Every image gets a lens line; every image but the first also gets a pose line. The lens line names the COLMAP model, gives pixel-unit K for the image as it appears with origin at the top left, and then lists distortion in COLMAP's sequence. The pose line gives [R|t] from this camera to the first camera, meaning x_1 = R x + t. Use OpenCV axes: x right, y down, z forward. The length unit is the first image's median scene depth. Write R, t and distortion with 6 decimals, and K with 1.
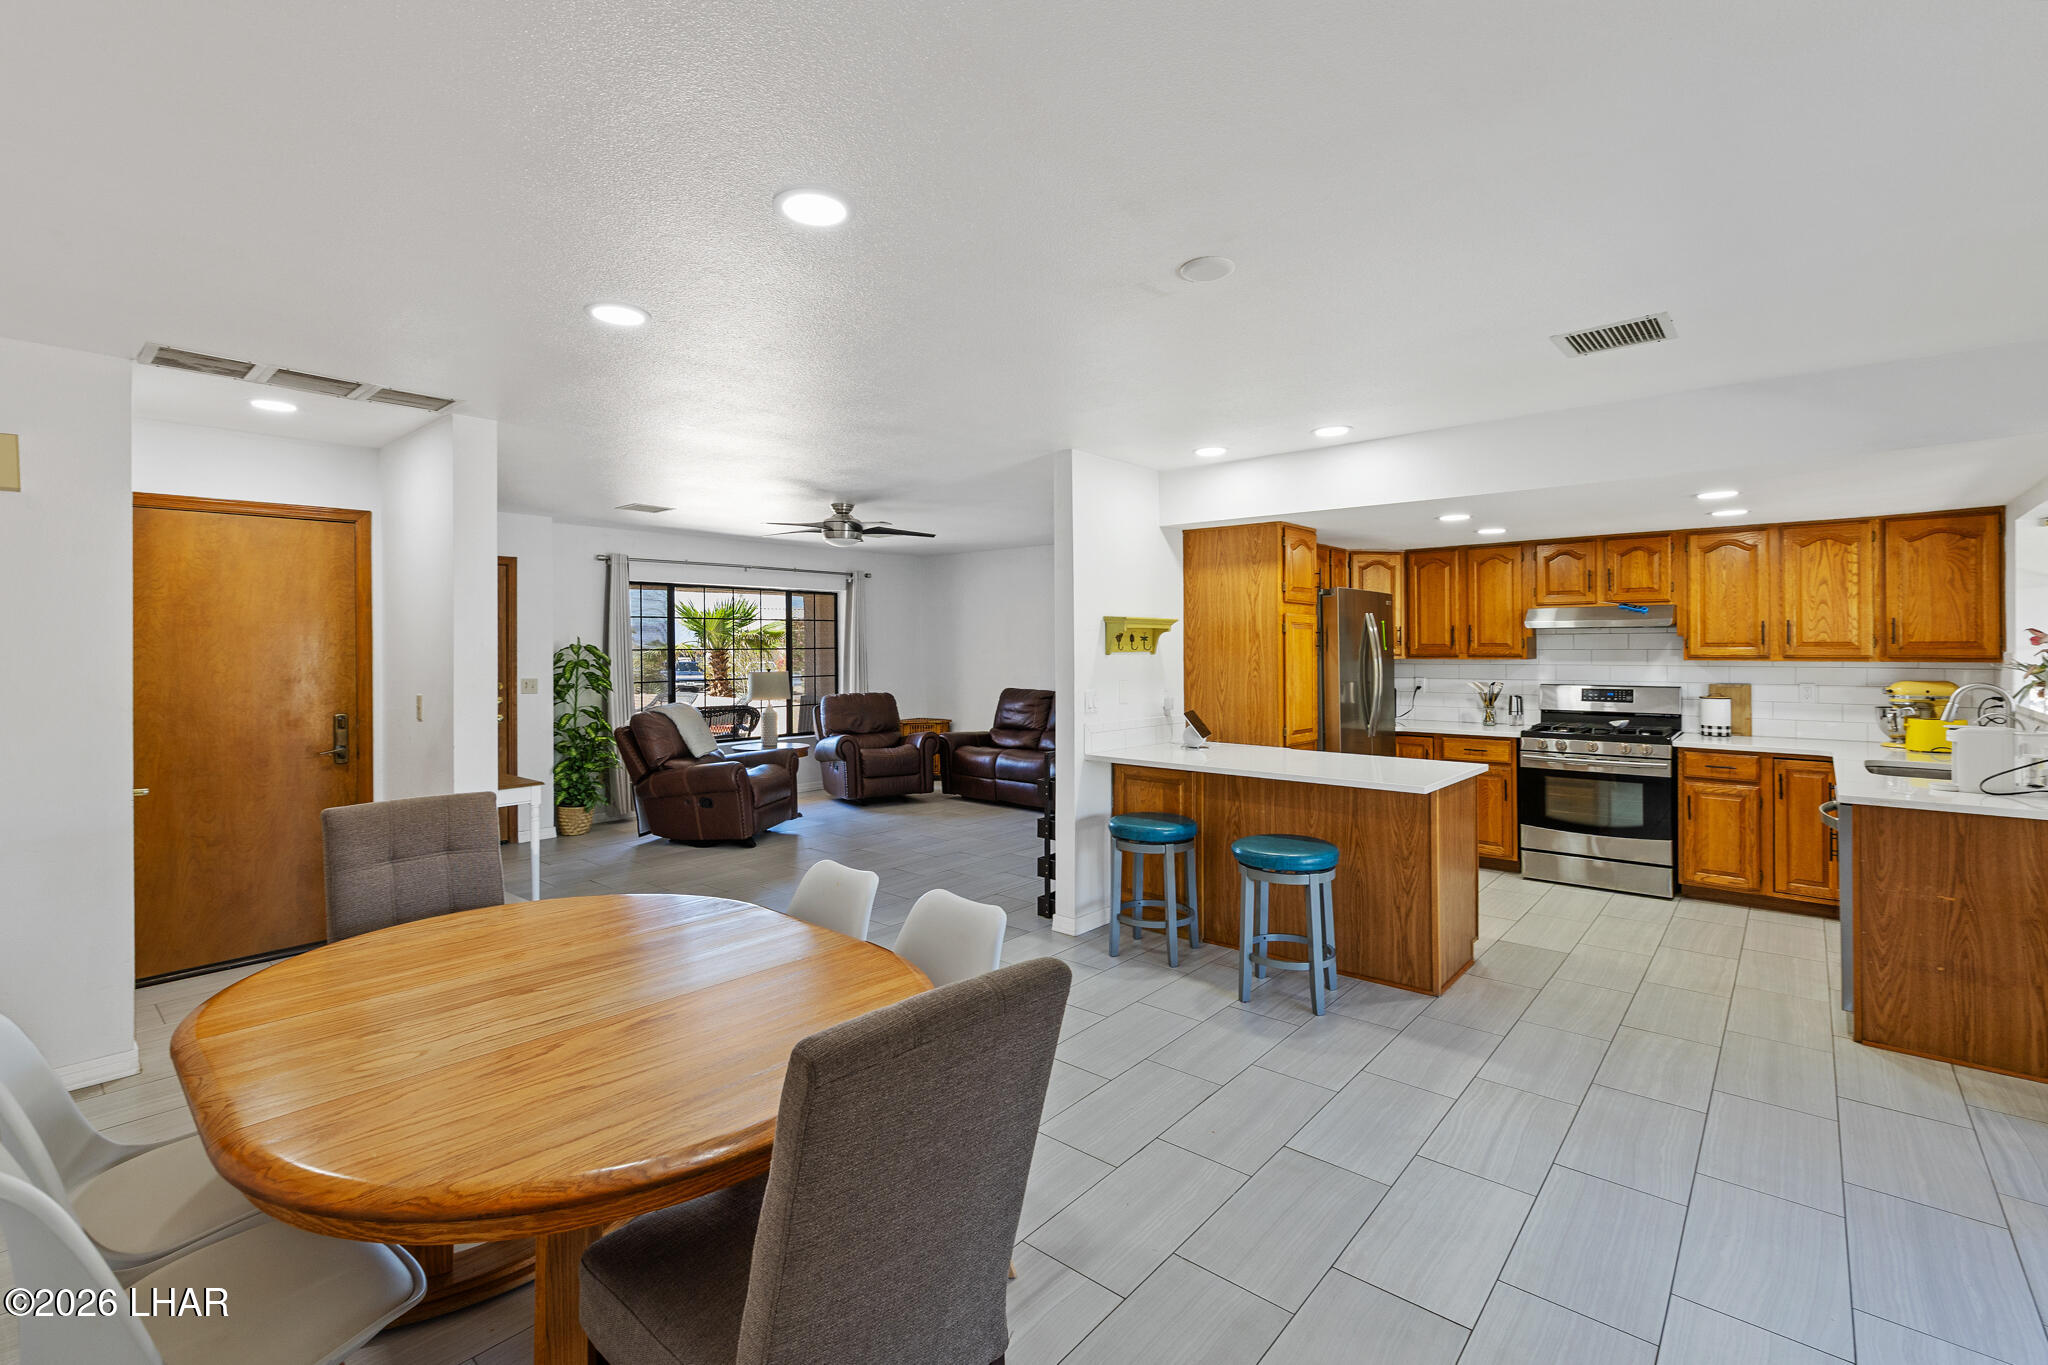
lens RADIAL K [[897.8, 0, 1020.3], [0, 897.8, 645.6], [0, 0, 1]] dist [0.000421, 0.000161]
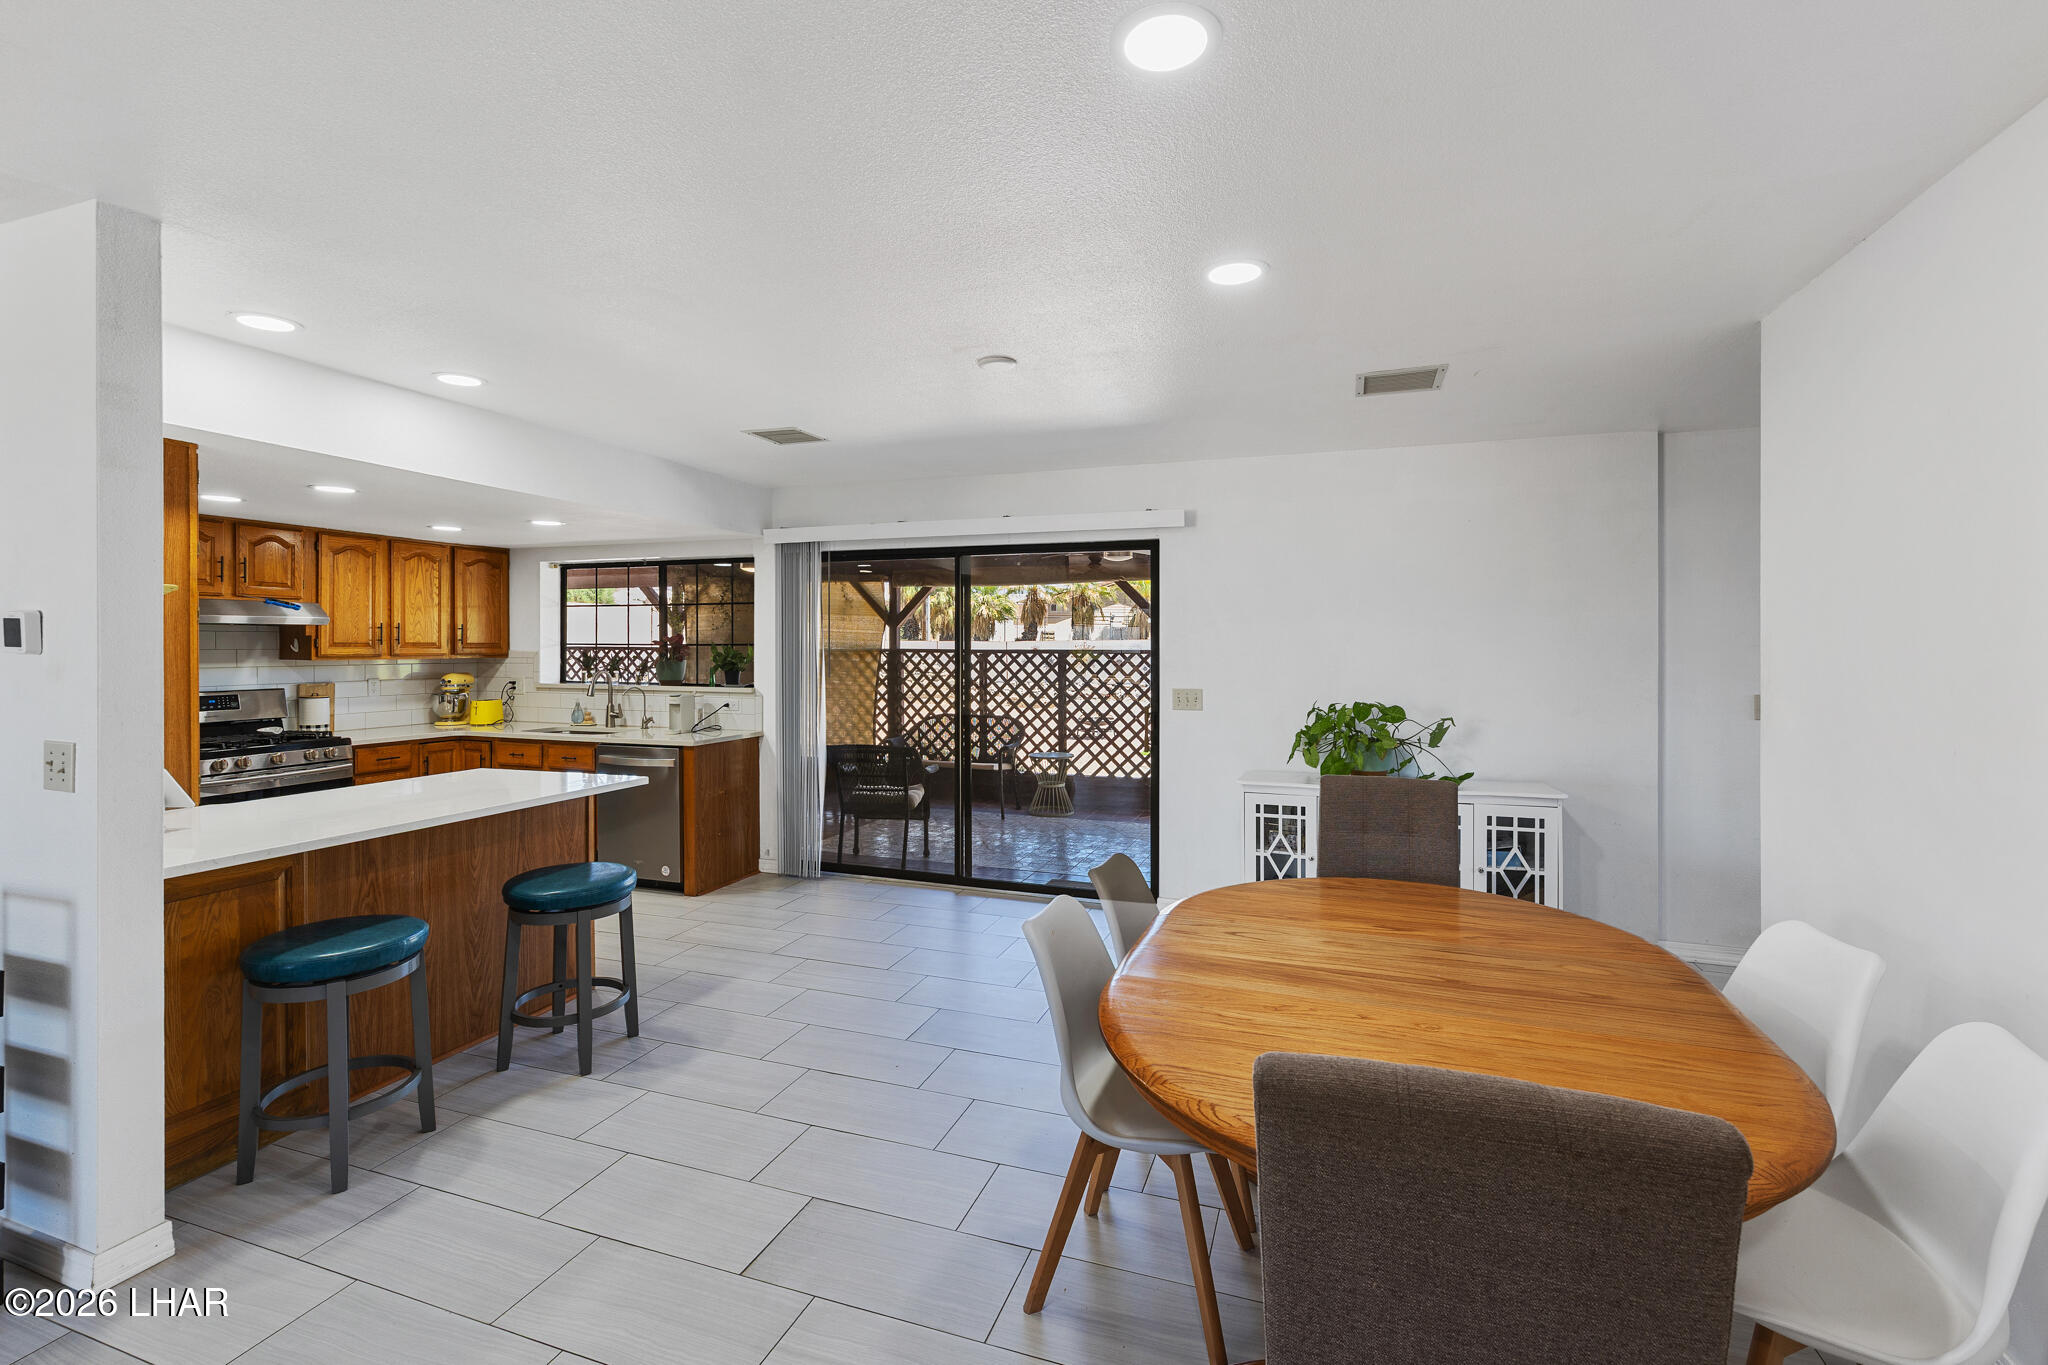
lens RADIAL K [[897.8, 0, 1027.2], [0, 897.8, 650.3], [0, 0, 1]] dist [0.000421, 0.000161]
pose [[-0.370803, -0.002036, 0.928709, -0.474267], [-0.001209, 0.999998, 0.001709, 0.002676], [-0.928711, -0.000489, -0.370805, 0.657827]]
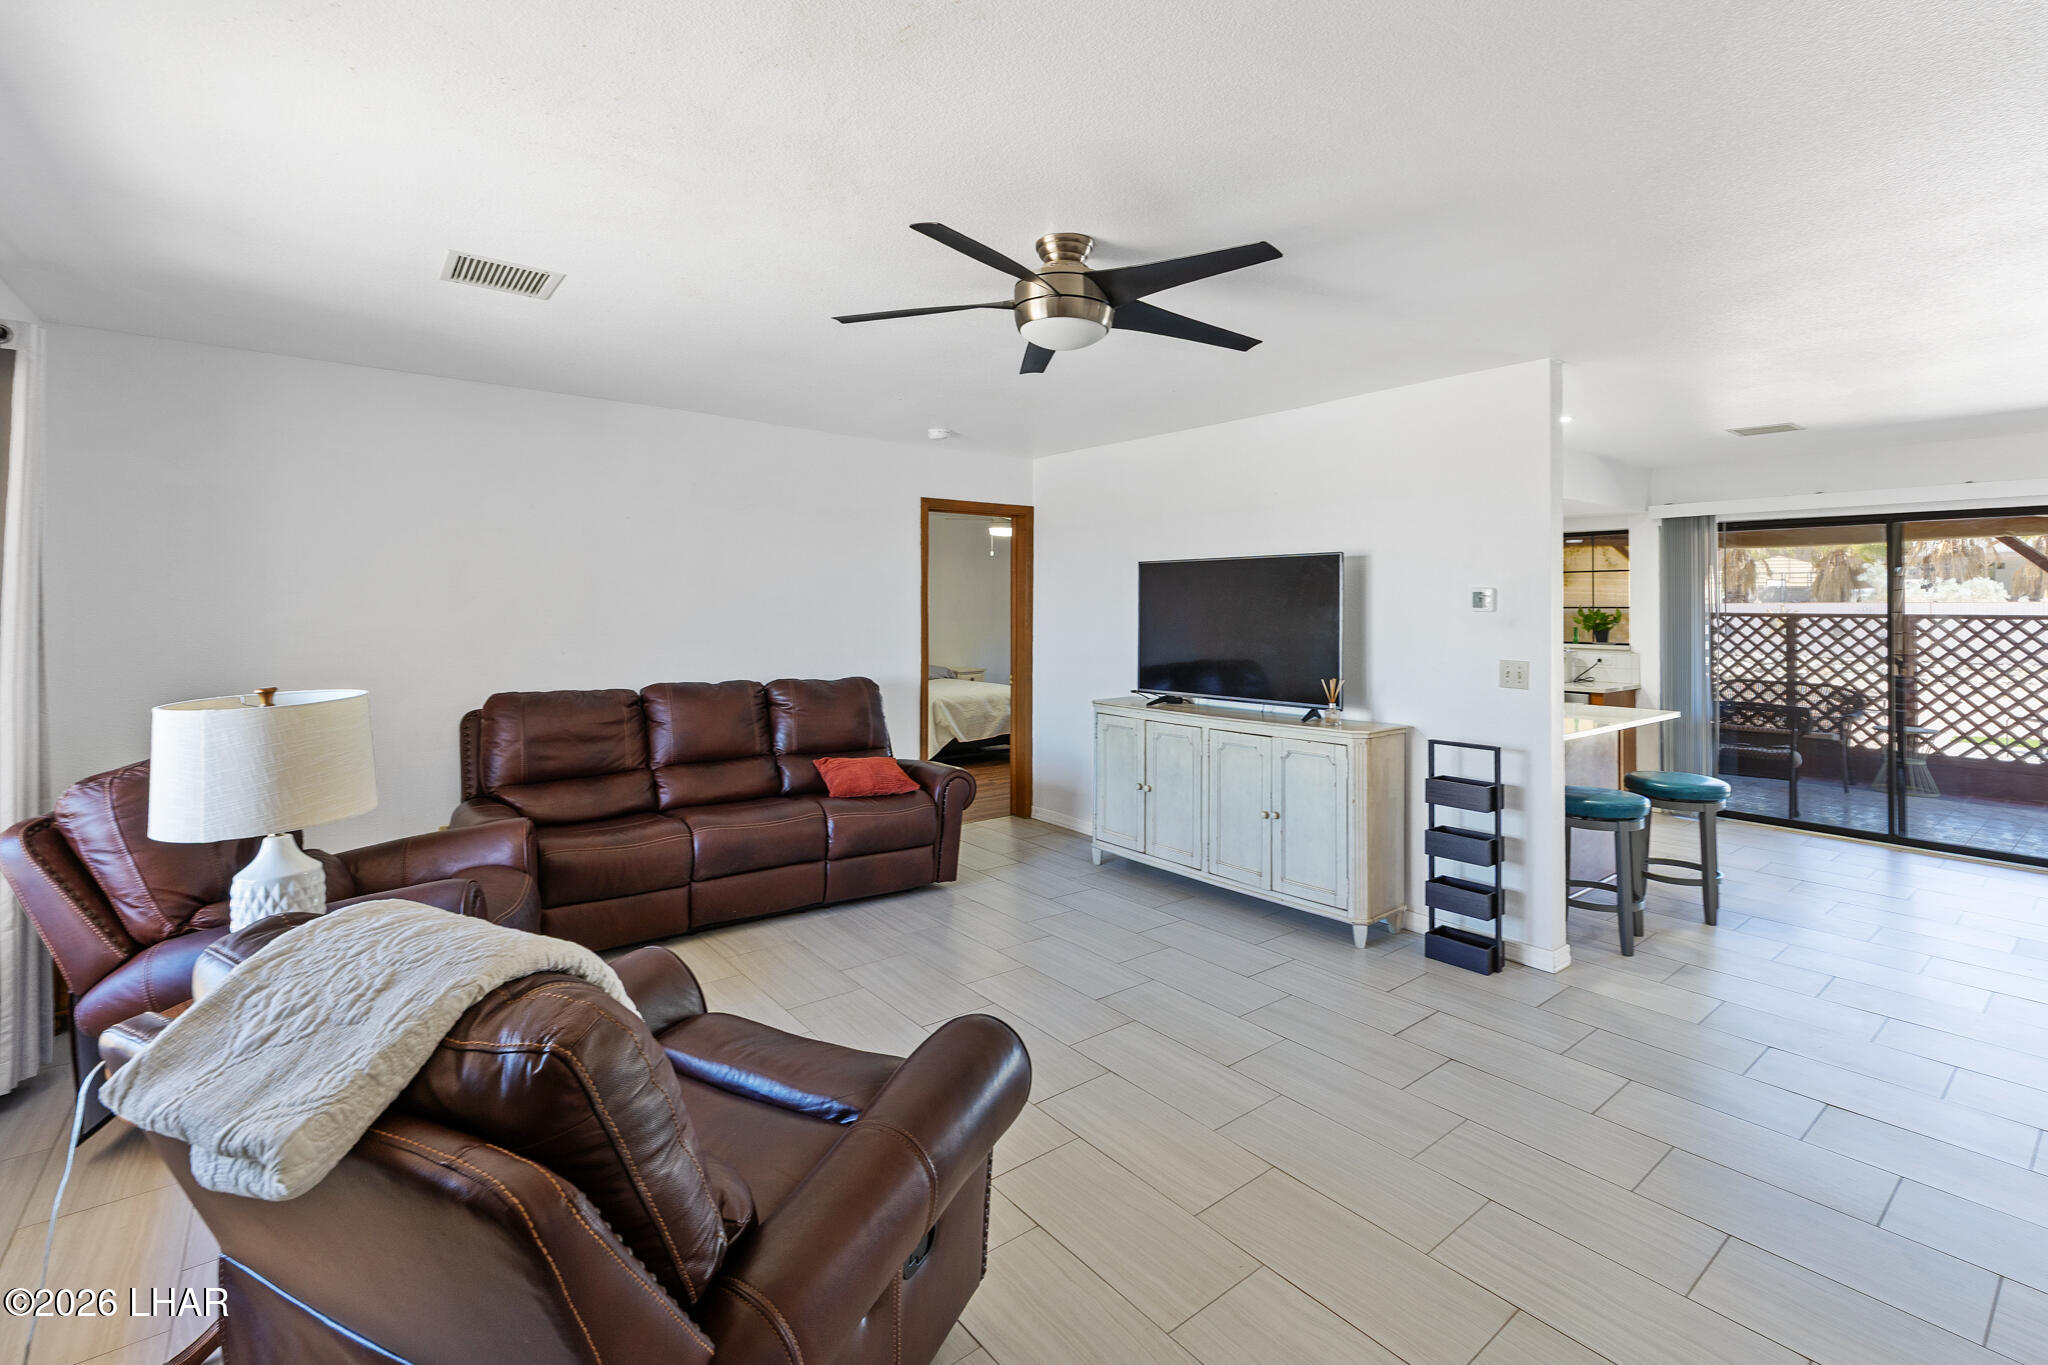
lens RADIAL K [[897.8, 0, 1025.6], [0, 897.8, 605.3], [0, 0, 1]] dist [0.000421, 0.000161]
pose [[0.190165, 0.009153, 0.981710, -0.717291], [-0.004391, 0.999954, -0.008472, 0.009533], [-0.981742, -0.002699, 0.190196, 1.156176]]
